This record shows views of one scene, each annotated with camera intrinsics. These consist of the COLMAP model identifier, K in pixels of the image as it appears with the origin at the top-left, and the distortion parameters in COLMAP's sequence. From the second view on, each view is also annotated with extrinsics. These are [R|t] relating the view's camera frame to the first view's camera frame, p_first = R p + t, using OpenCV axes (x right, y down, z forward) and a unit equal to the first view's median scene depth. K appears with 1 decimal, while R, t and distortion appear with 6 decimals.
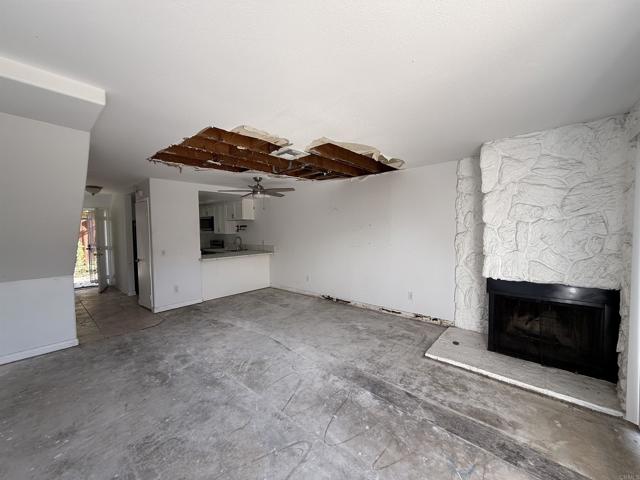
lens RADIAL K [[256.3, 0, 316.8], [0, 256.3, 239.1], [0, 0, 1]] dist [0.001638, -0.000970]
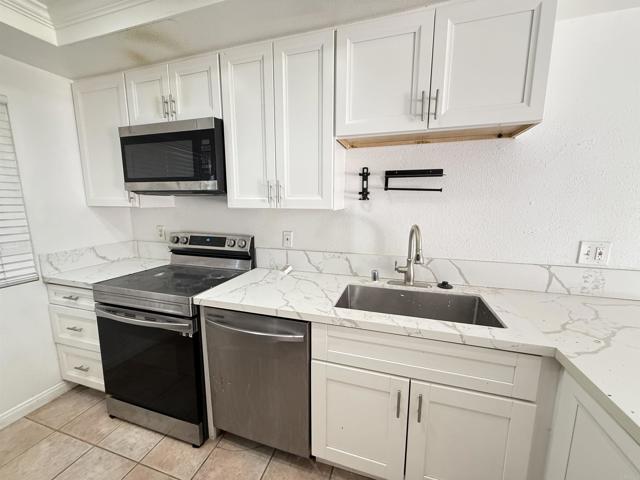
lens RADIAL K [[256.3, 0, 320.5], [0, 256.3, 239.4], [0, 0, 1]] dist [0.001638, -0.000970]
pose [[0.910111, -0.053856, 0.410850, -0.190457], [0.006226, 0.993183, 0.116397, -0.008618], [-0.414318, -0.103376, 0.904242, 0.351474]]
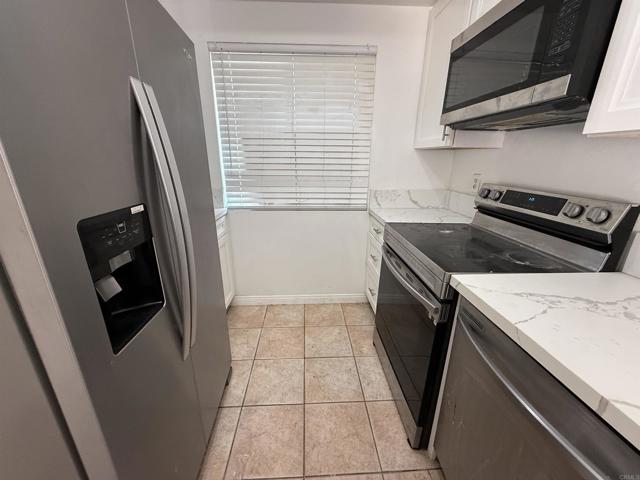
lens RADIAL K [[256.3, 0, 316.8], [0, 256.3, 240.1], [0, 0, 1]] dist [0.001638, -0.000970]
pose [[0.700862, 0.231704, -0.674615, -0.179936], [-0.037486, 0.956428, 0.289551, -0.002823], [0.712311, -0.177647, 0.679010, 0.383845]]
